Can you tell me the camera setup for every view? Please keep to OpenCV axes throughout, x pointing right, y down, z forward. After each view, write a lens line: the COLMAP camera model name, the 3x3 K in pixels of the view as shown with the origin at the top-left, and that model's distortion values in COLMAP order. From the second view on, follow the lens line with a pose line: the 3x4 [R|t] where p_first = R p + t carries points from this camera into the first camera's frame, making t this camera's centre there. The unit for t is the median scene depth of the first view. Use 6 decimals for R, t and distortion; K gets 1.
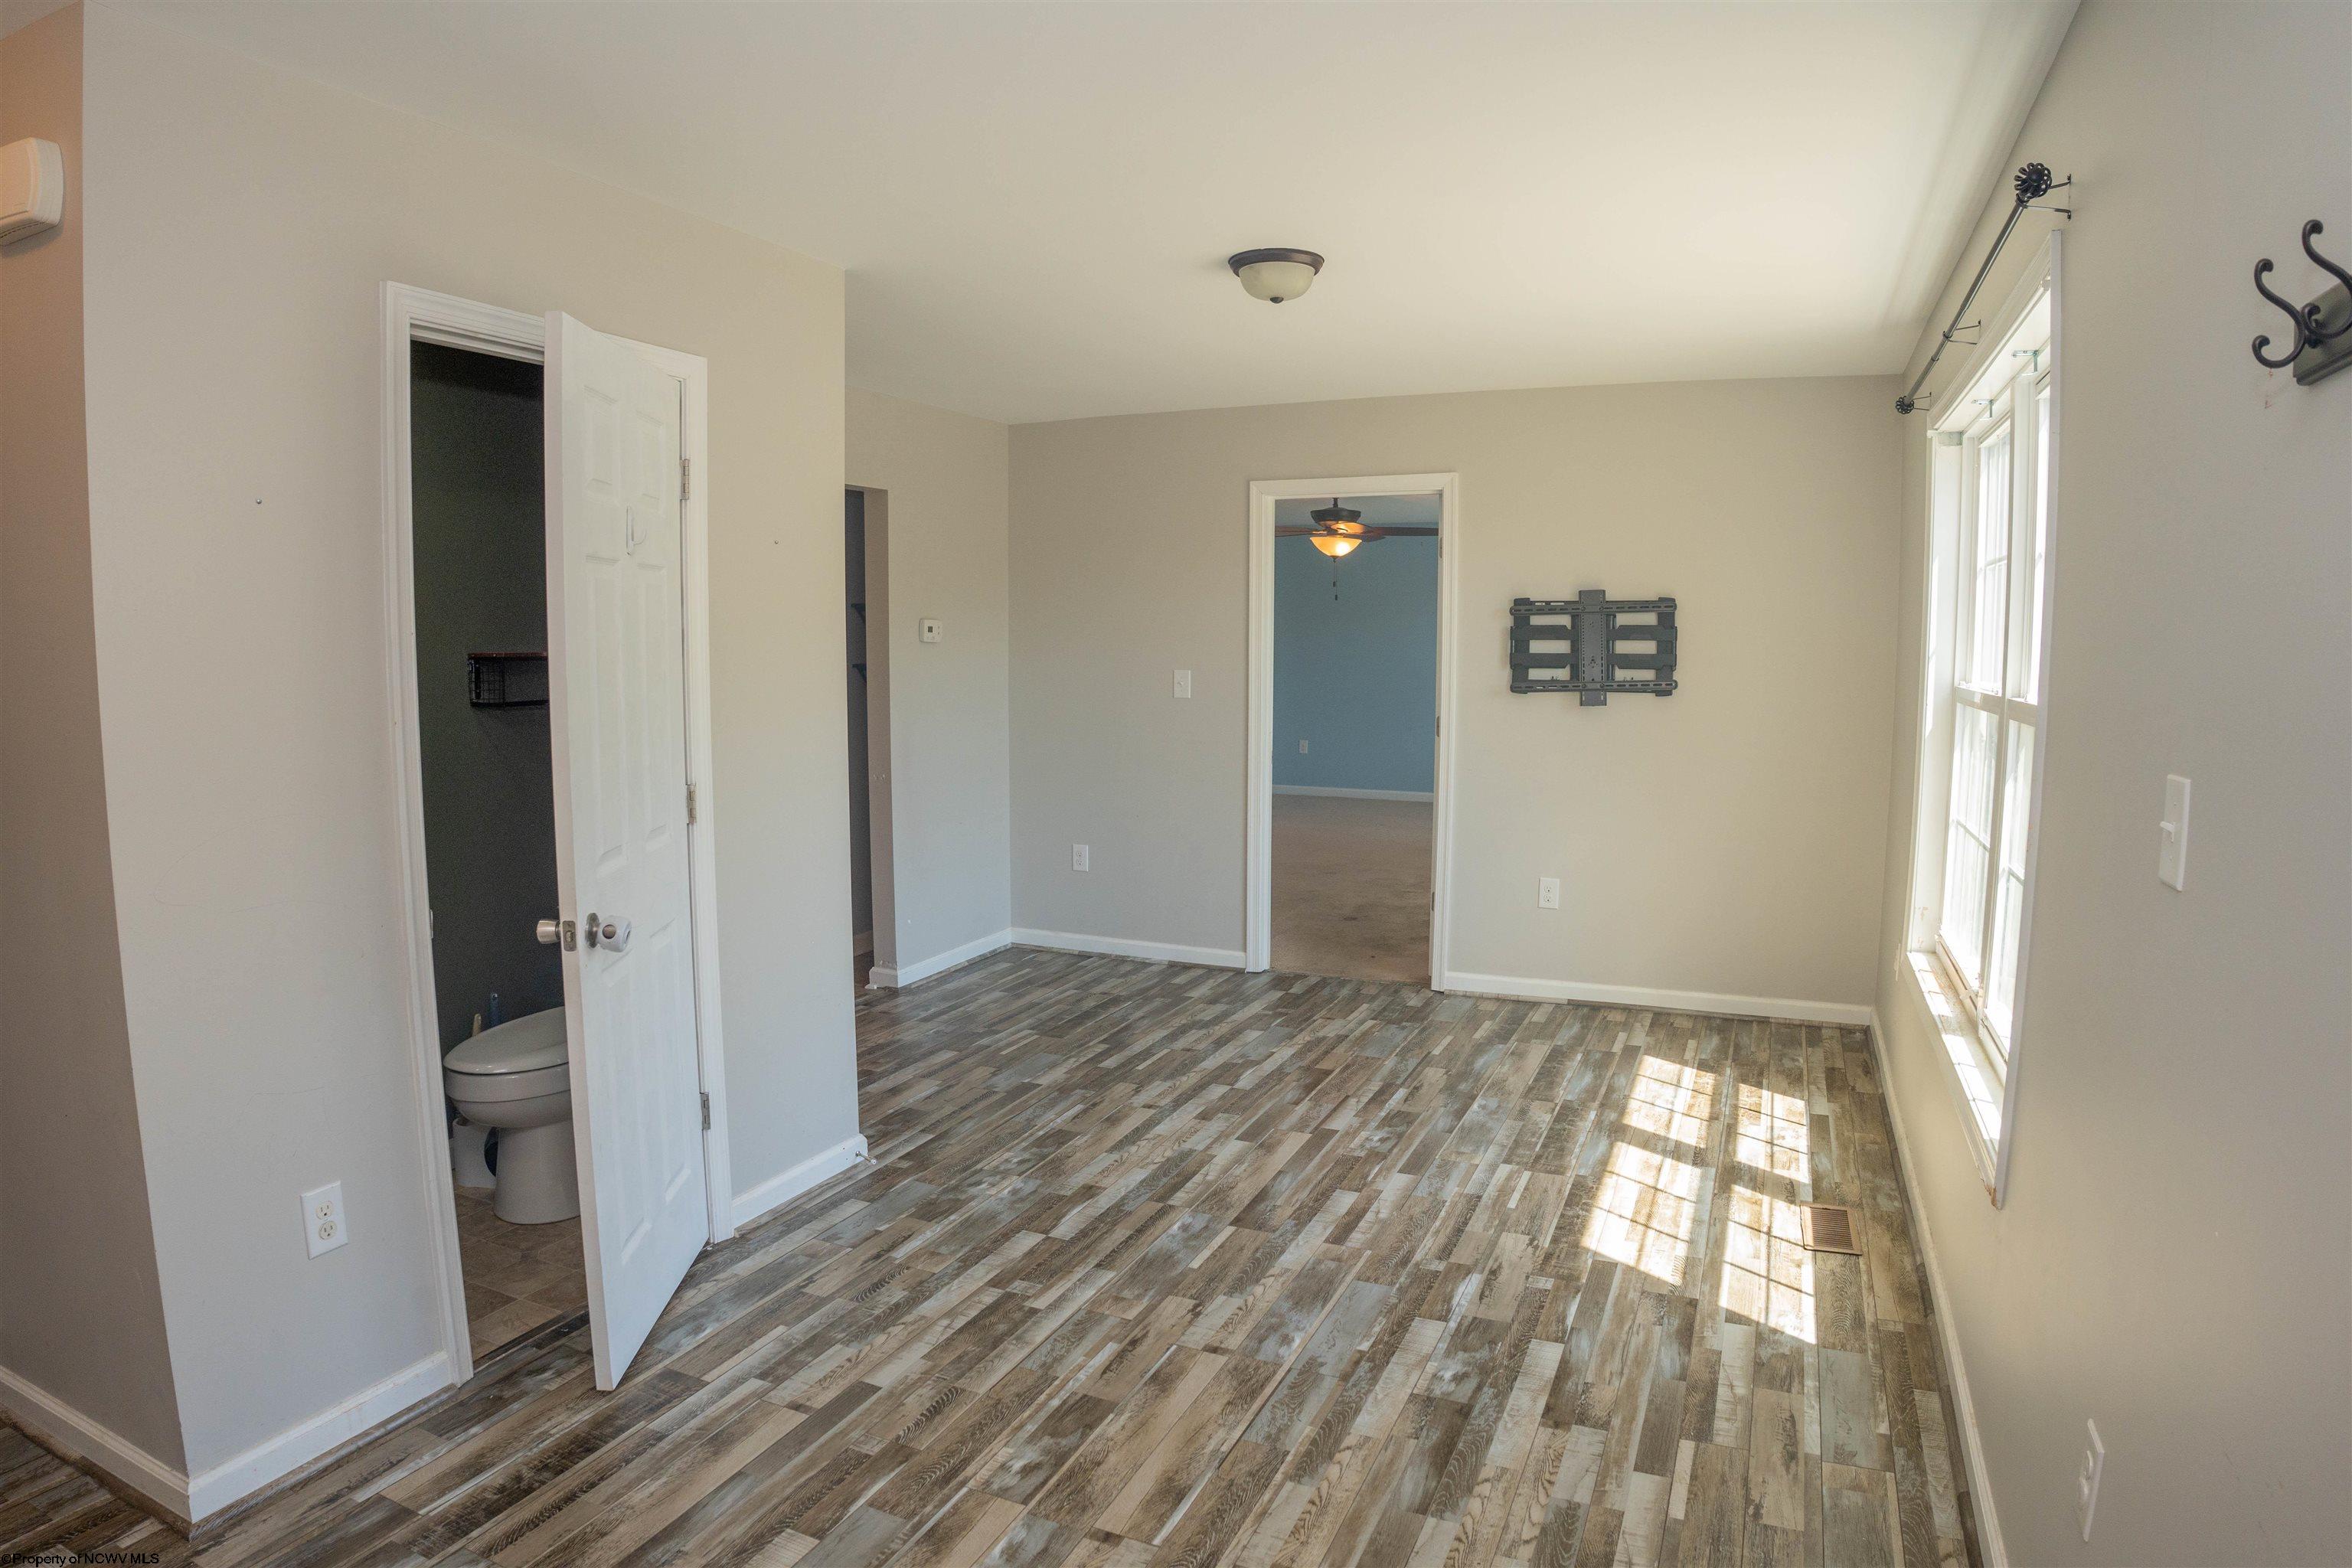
lens RADIAL K [[1343.3, 0, 1176.0], [0, 1343.3, 784.0], [0, 0, 1]] dist [-0.168462, 0.058033]
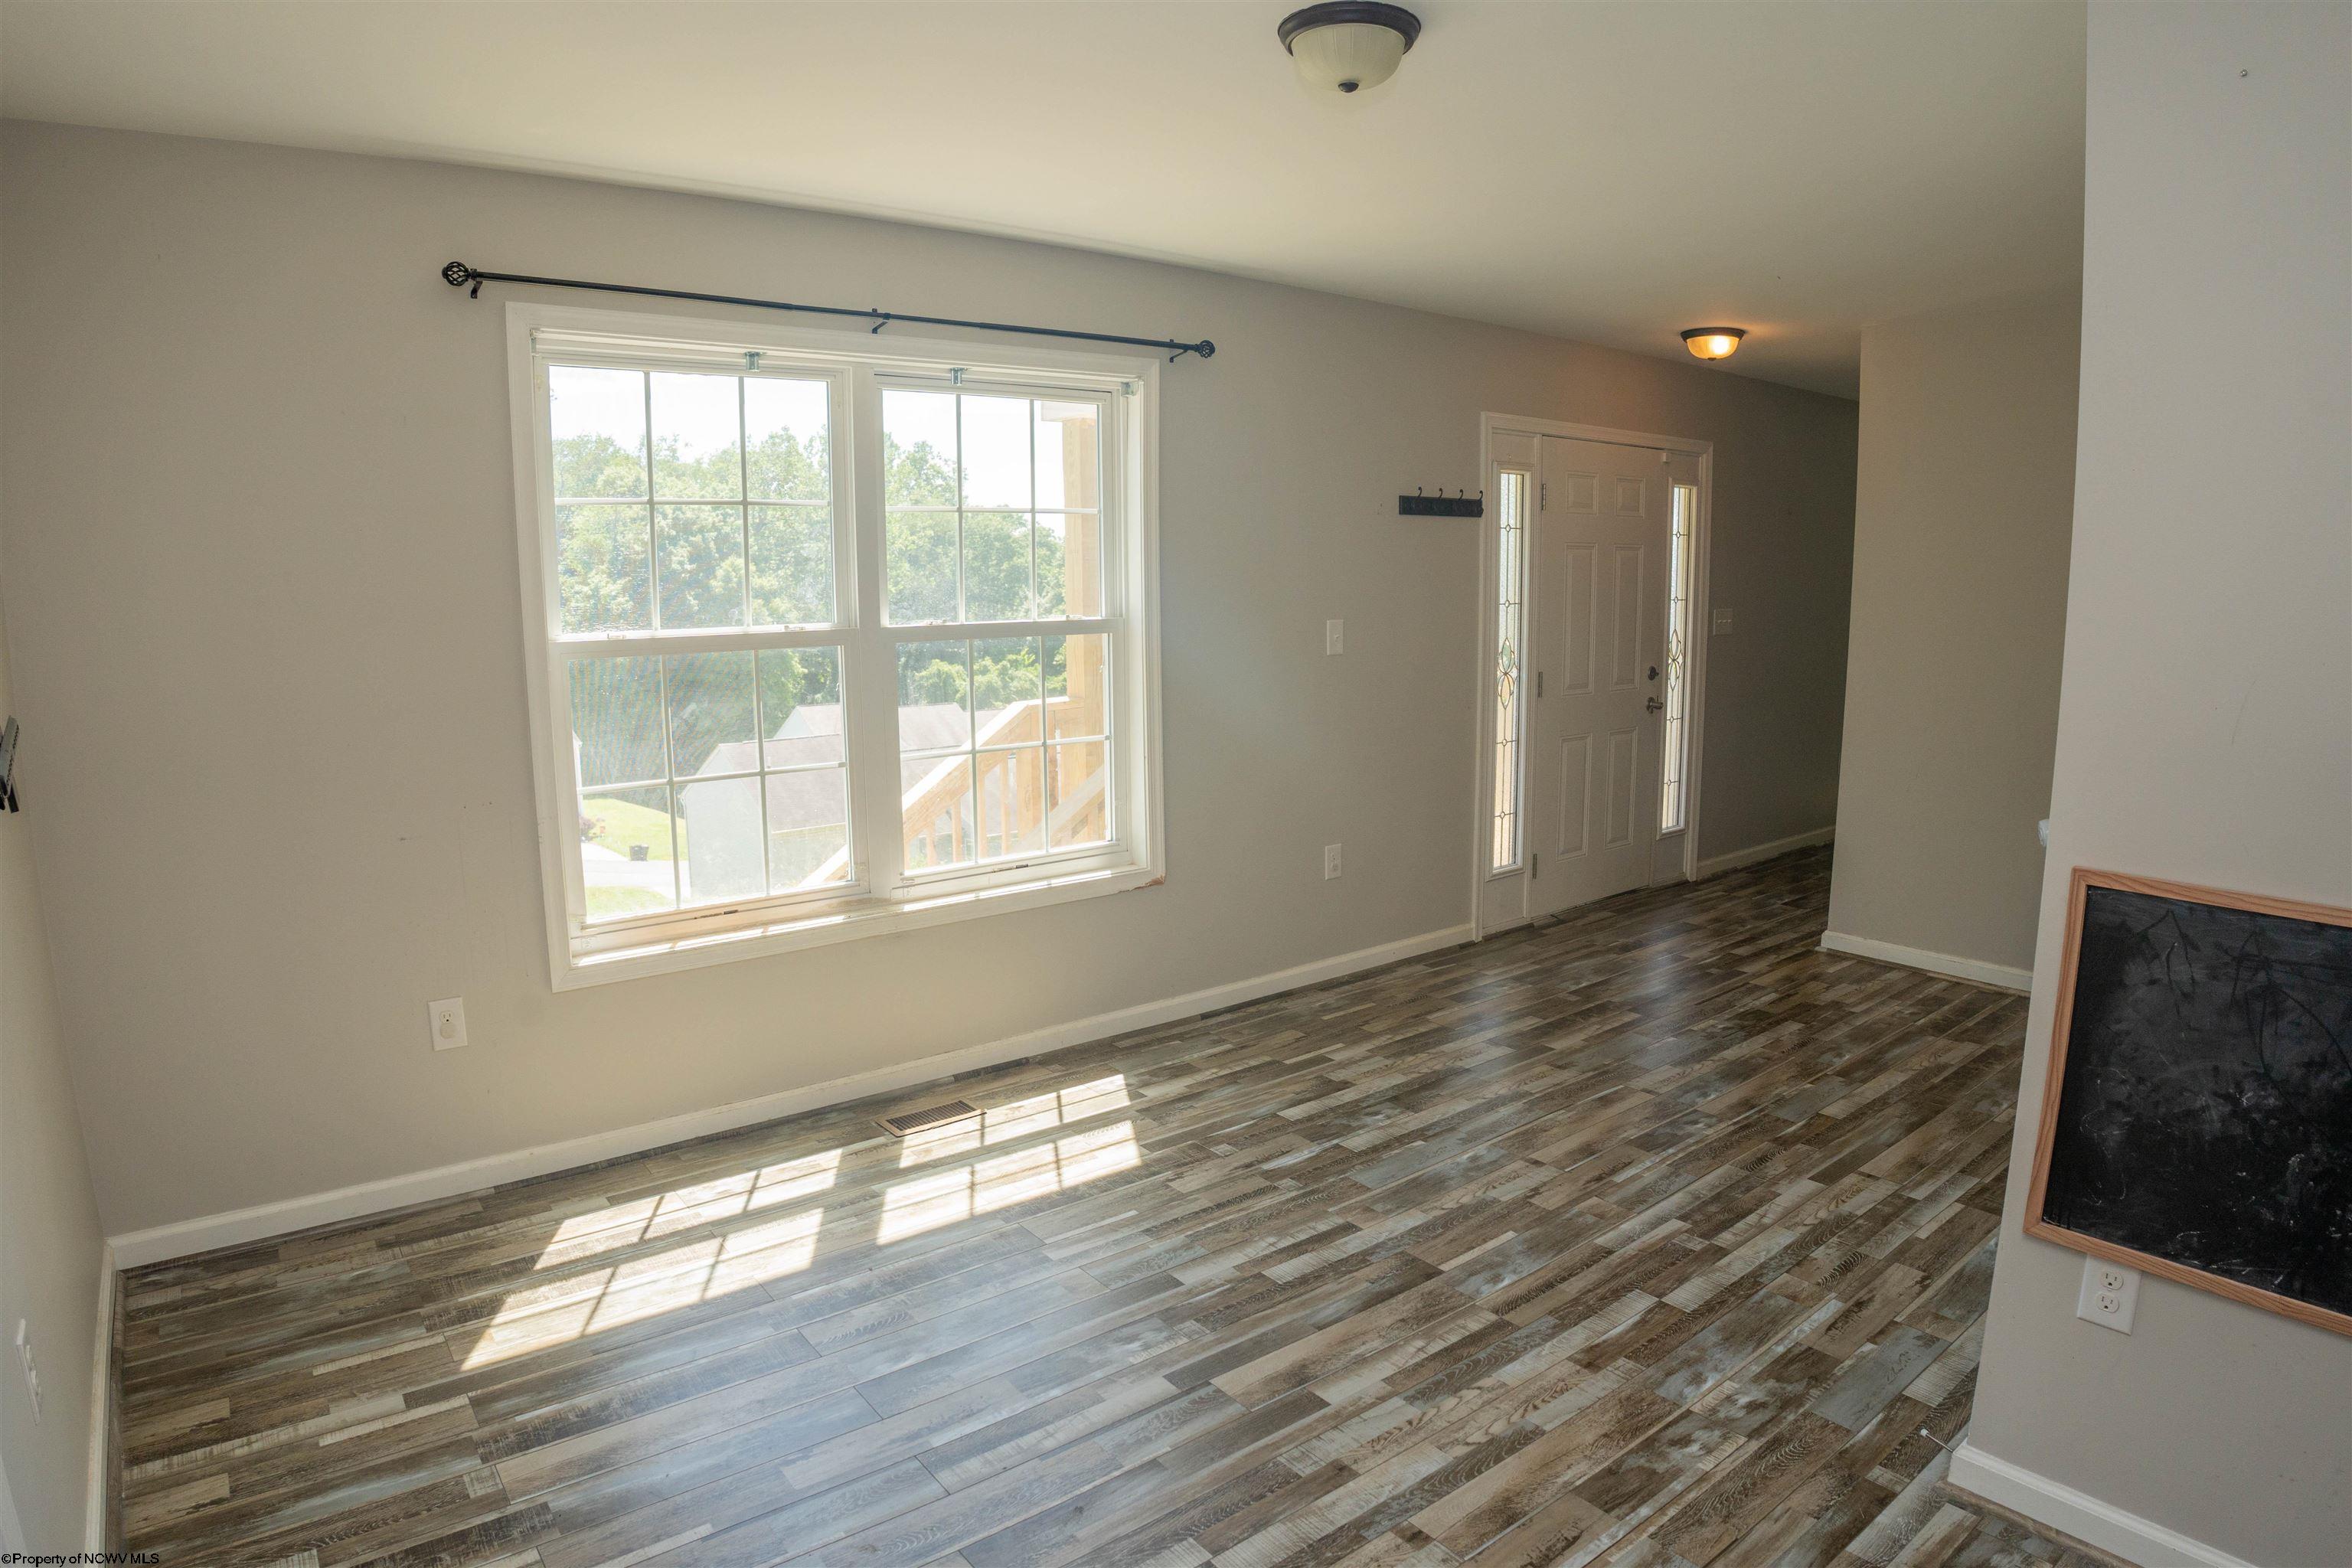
lens RADIAL K [[1343.3, 0, 1176.0], [0, 1343.3, 784.0], [0, 0, 1]] dist [-0.168462, 0.058033]
pose [[-0.883859, -0.068626, 0.462693, -0.188392], [0.056673, 0.966181, 0.251562, -0.210131], [-0.464308, 0.248567, -0.850078, 1.830866]]
